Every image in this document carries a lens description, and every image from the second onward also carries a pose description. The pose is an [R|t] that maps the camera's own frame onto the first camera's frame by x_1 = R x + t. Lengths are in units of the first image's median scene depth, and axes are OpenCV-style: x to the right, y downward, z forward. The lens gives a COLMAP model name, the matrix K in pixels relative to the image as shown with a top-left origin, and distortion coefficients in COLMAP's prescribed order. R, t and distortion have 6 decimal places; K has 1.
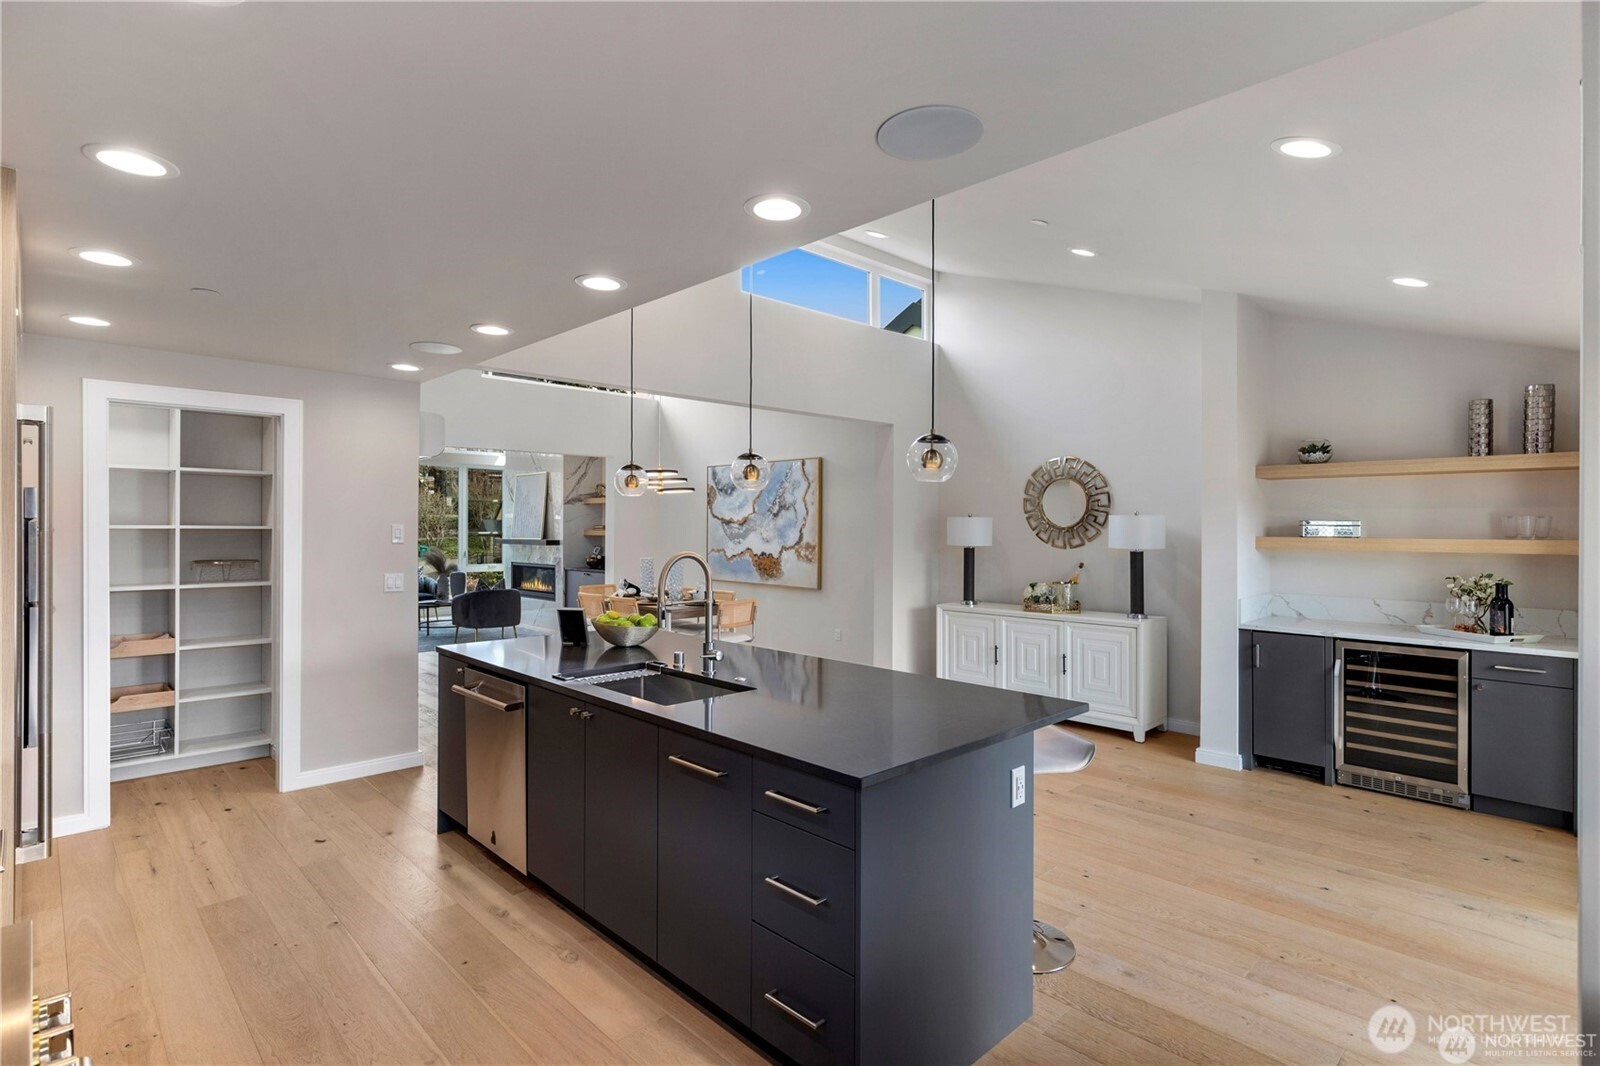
lens RADIAL K [[808.8, 0, 798.7], [0, 808.8, 527.5], [0, 0, 1]] dist [-0.001962, -0.000702]
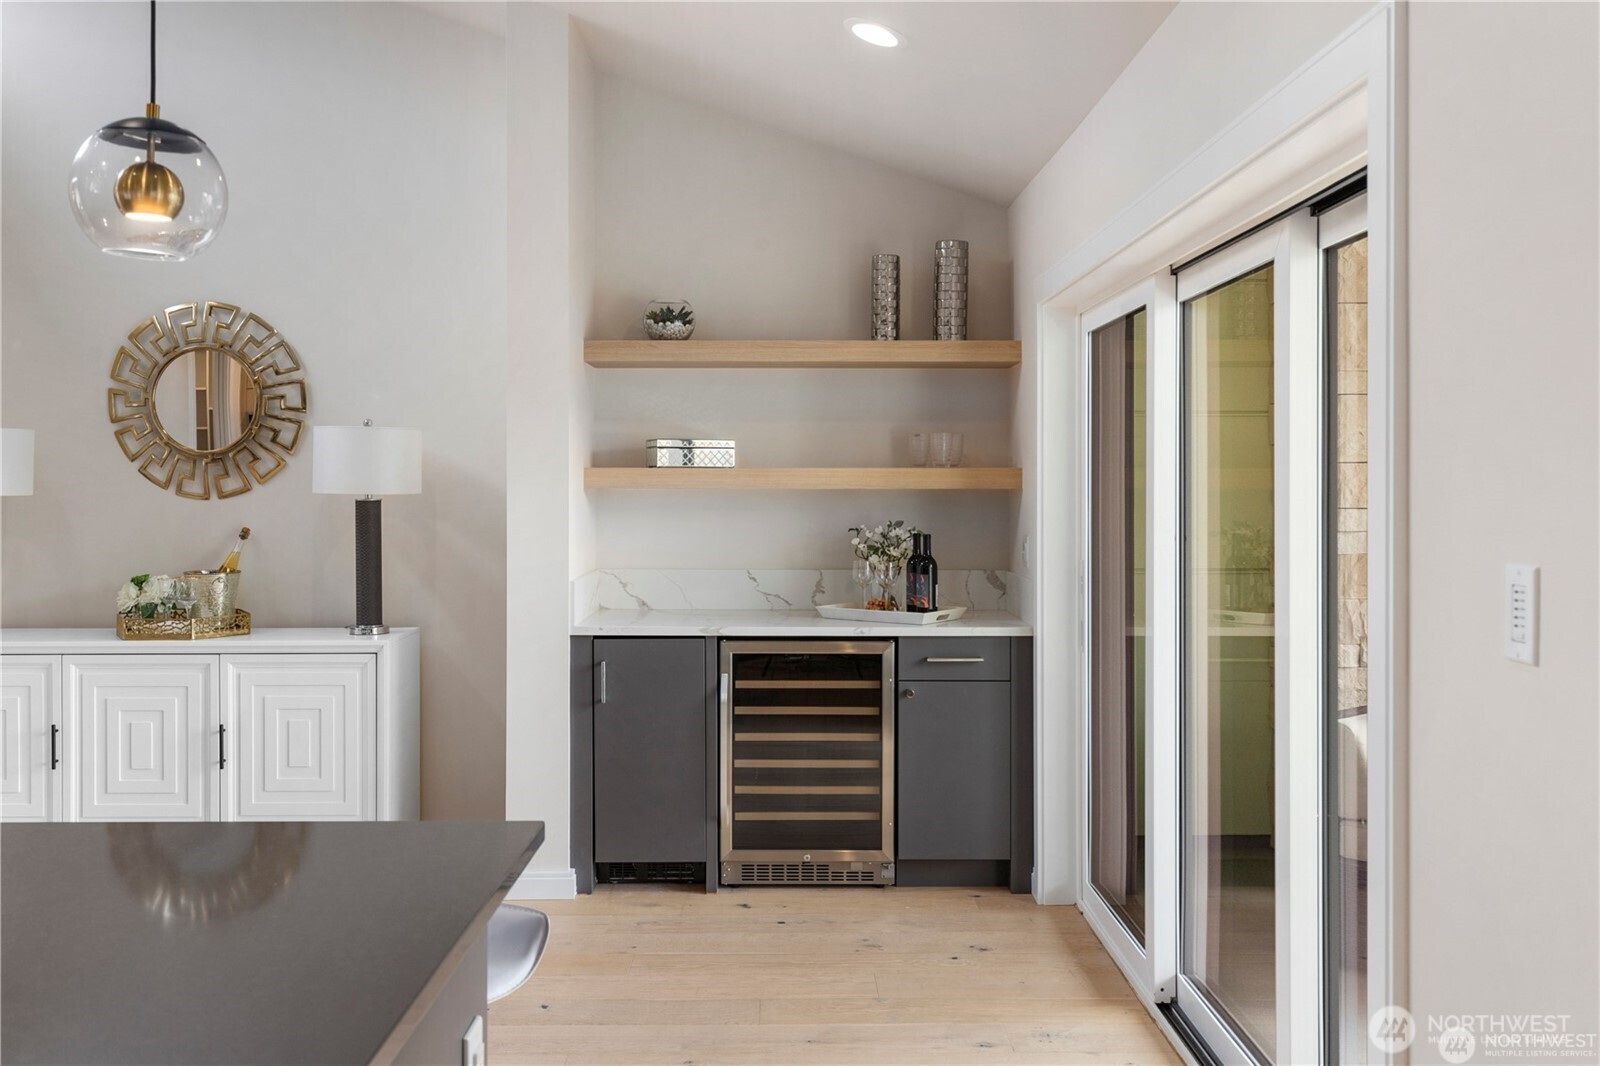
lens RADIAL K [[1452.8, 0, 797.7], [0, 1452.8, 484.8], [0, 0, 1]] dist [0.004379, 0.000000]
pose [[0.688983, -0.004881, 0.724761, -0.058685], [0.006089, 0.999981, 0.000946, 0.025498], [-0.724752, 0.003761, 0.689000, 0.233674]]
